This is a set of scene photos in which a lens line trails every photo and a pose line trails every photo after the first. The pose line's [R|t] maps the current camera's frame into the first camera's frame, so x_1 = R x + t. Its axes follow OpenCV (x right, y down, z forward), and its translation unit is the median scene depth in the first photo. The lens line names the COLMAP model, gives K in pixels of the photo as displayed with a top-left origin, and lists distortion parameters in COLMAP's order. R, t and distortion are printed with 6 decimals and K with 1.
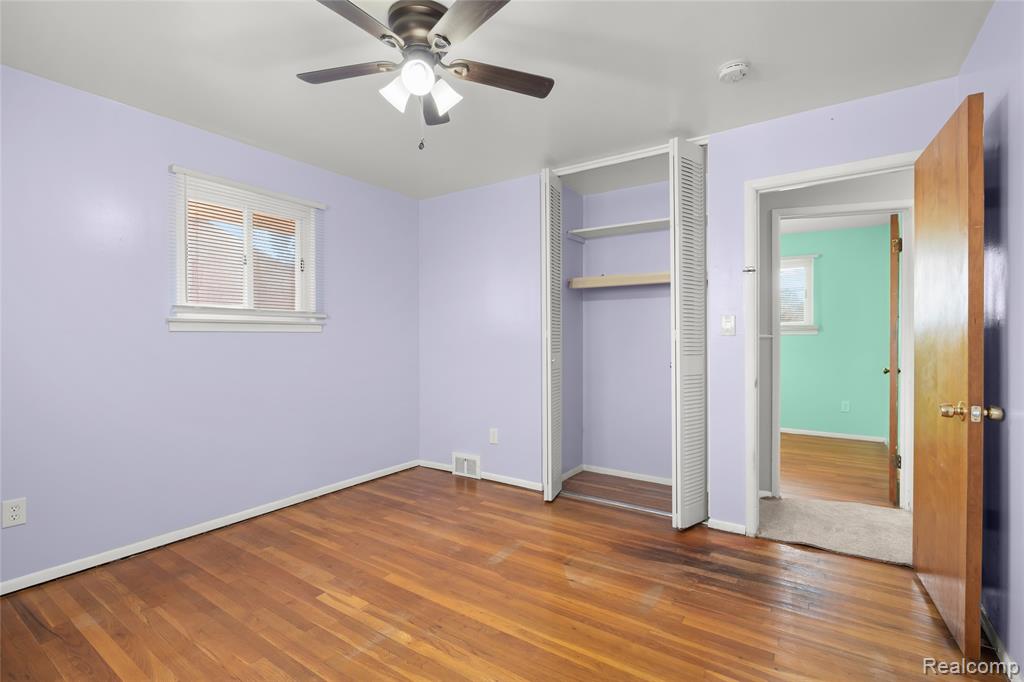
lens RADIAL K [[474.7, 0, 511.8], [0, 474.7, 340.0], [0, 0, 1]] dist [0.003507, 0.000131]
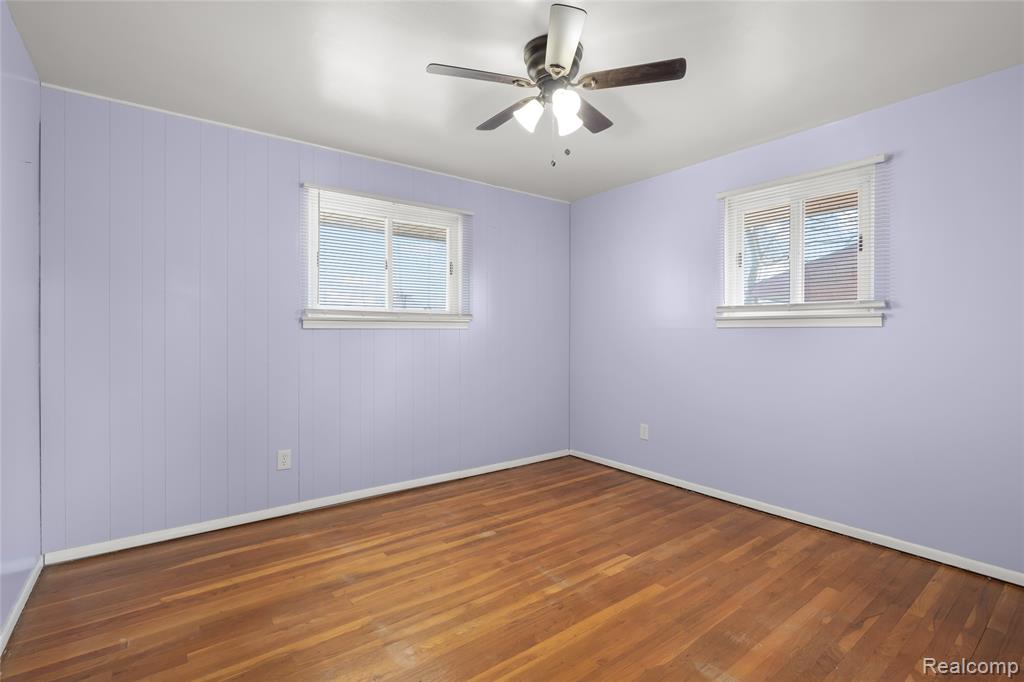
lens RADIAL K [[474.7, 0, 512.2], [0, 474.7, 335.2], [0, 0, 1]] dist [0.003507, 0.000131]
pose [[-0.307930, 0.007428, -0.951380, 0.662624], [-0.009746, 0.999892, 0.010961, -0.007657], [0.951359, 0.012648, -0.307825, 0.919110]]
